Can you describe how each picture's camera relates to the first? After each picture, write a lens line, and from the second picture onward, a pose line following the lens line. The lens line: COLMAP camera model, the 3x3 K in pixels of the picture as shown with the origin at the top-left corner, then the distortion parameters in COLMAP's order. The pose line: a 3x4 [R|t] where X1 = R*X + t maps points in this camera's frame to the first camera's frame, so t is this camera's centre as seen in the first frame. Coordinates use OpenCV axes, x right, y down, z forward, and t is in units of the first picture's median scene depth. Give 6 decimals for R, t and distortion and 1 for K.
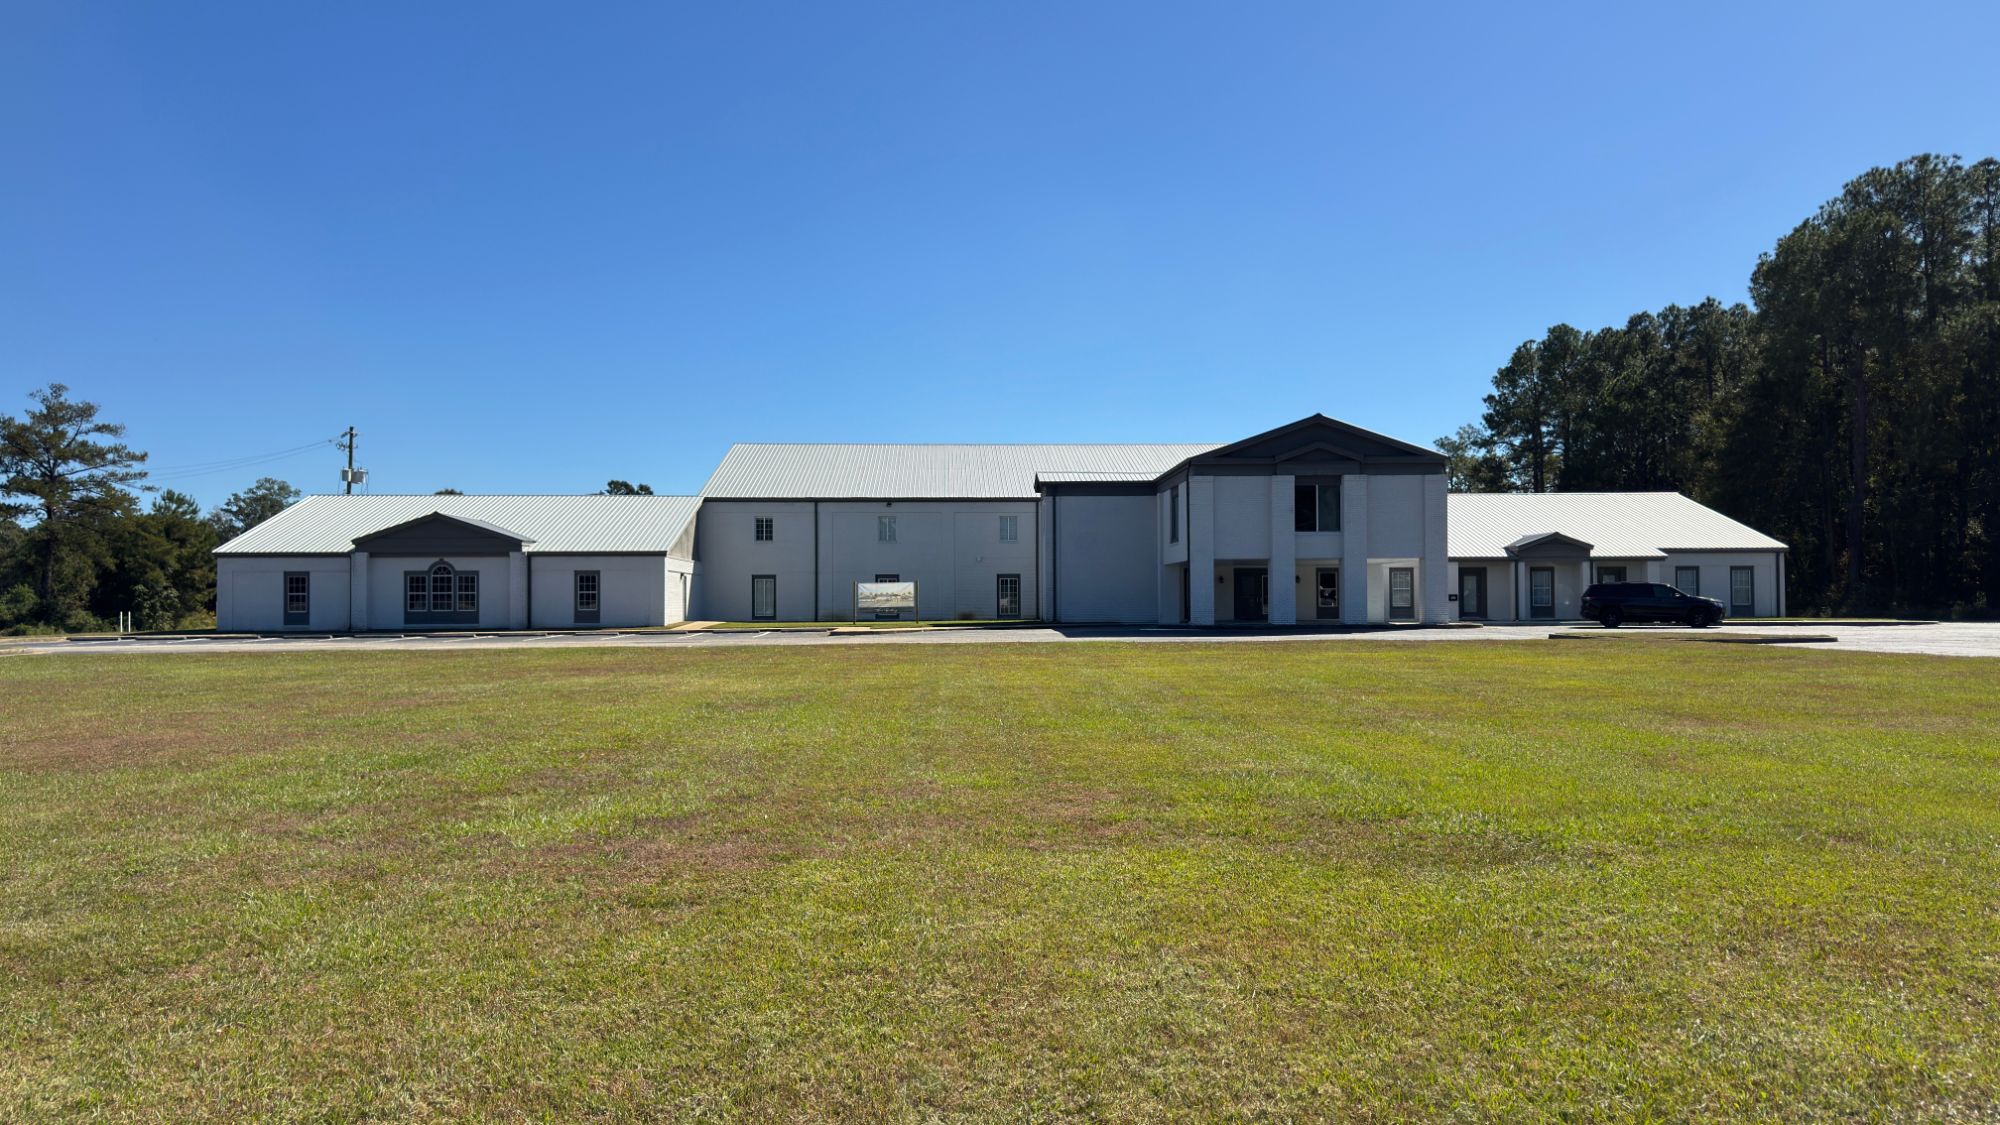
lens RADIAL K [[1350.5, 0, 1000.0], [0, 1350.5, 562.5], [0, 0, 1]] dist [0.001586, -0.001634]
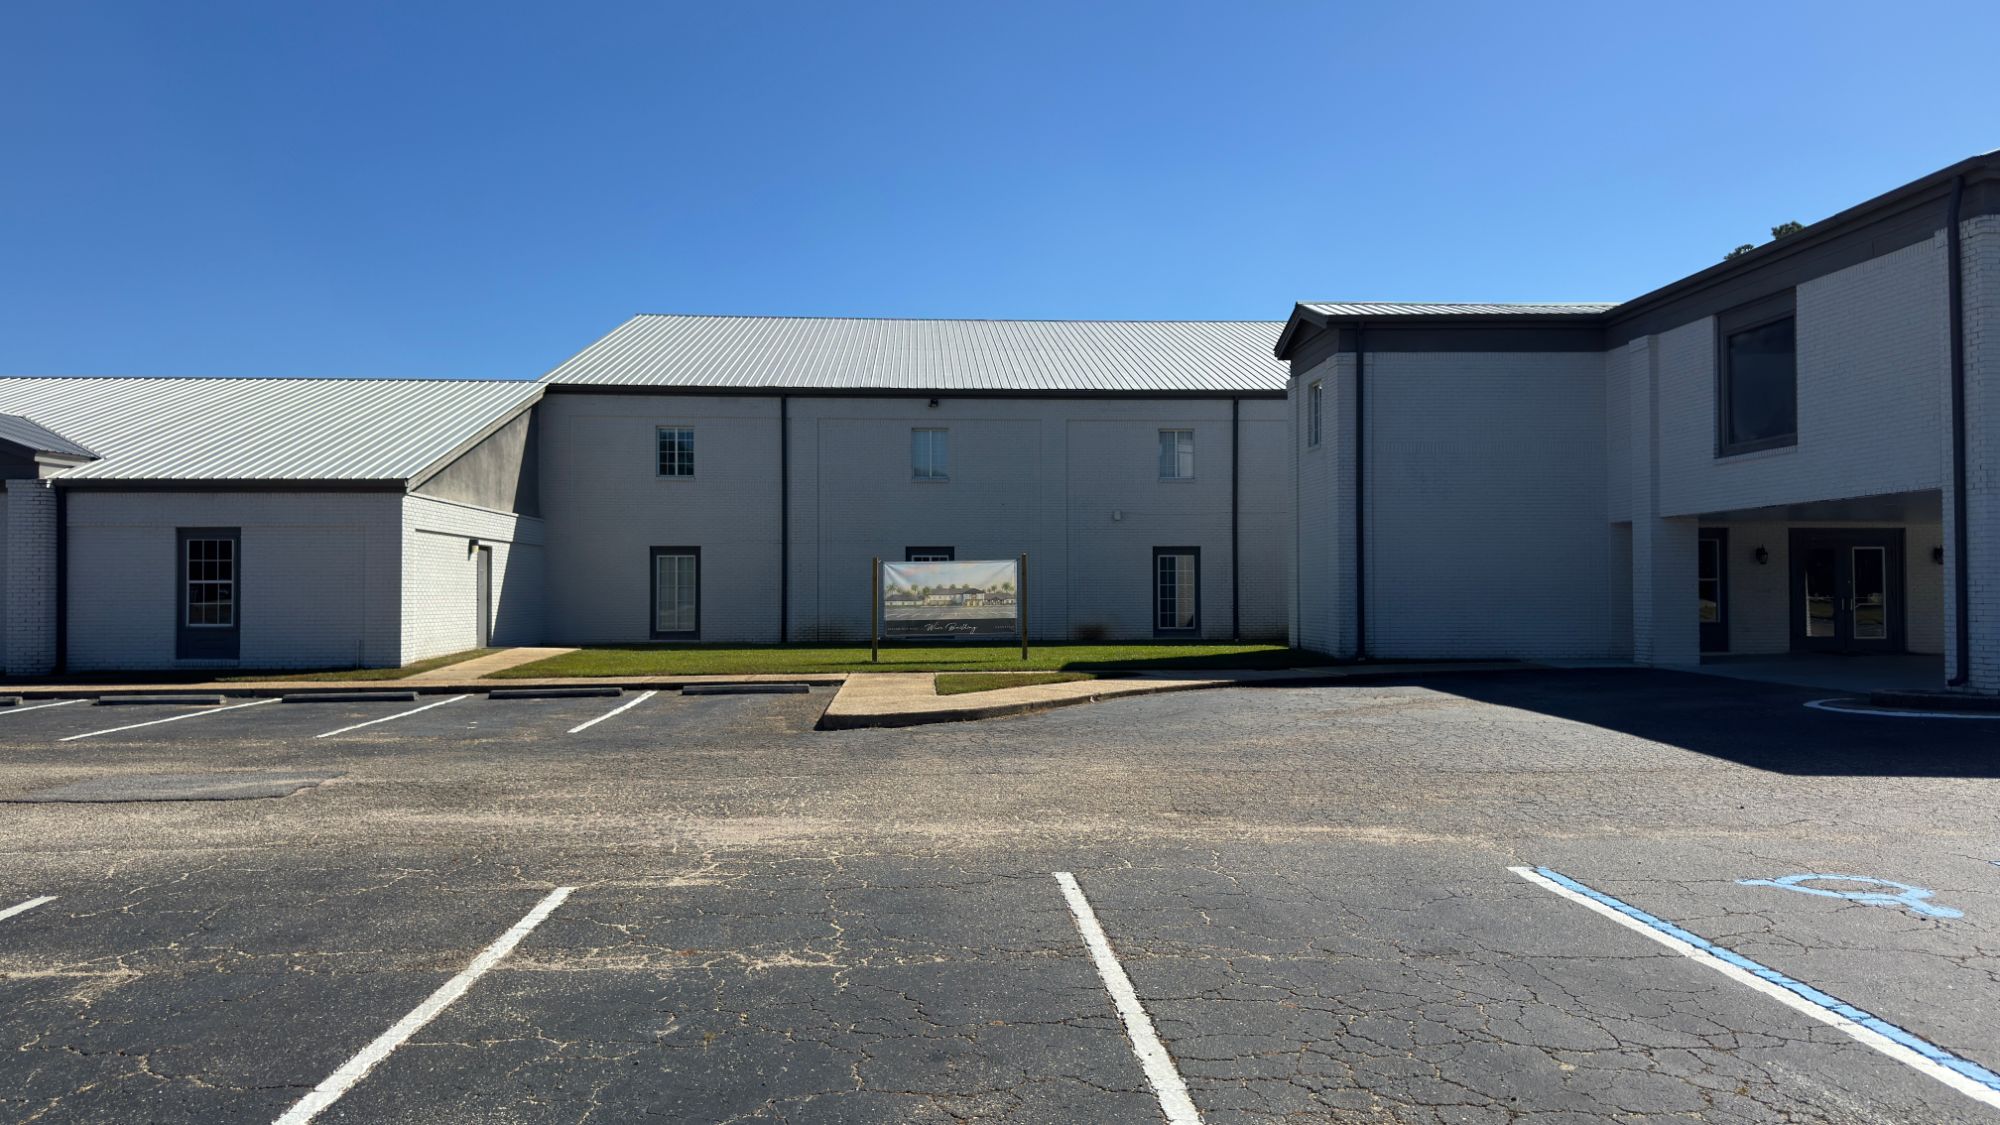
lens RADIAL K [[1350.5, 0, 1000.0], [0, 1350.5, 562.5], [0, 0, 1]] dist [0.001586, -0.001634]
pose [[0.999781, 0.002994, 0.020736, -0.073957], [-0.003169, 0.999960, 0.008420, 0.011290], [-0.020710, -0.008483, 0.999750, 0.553973]]
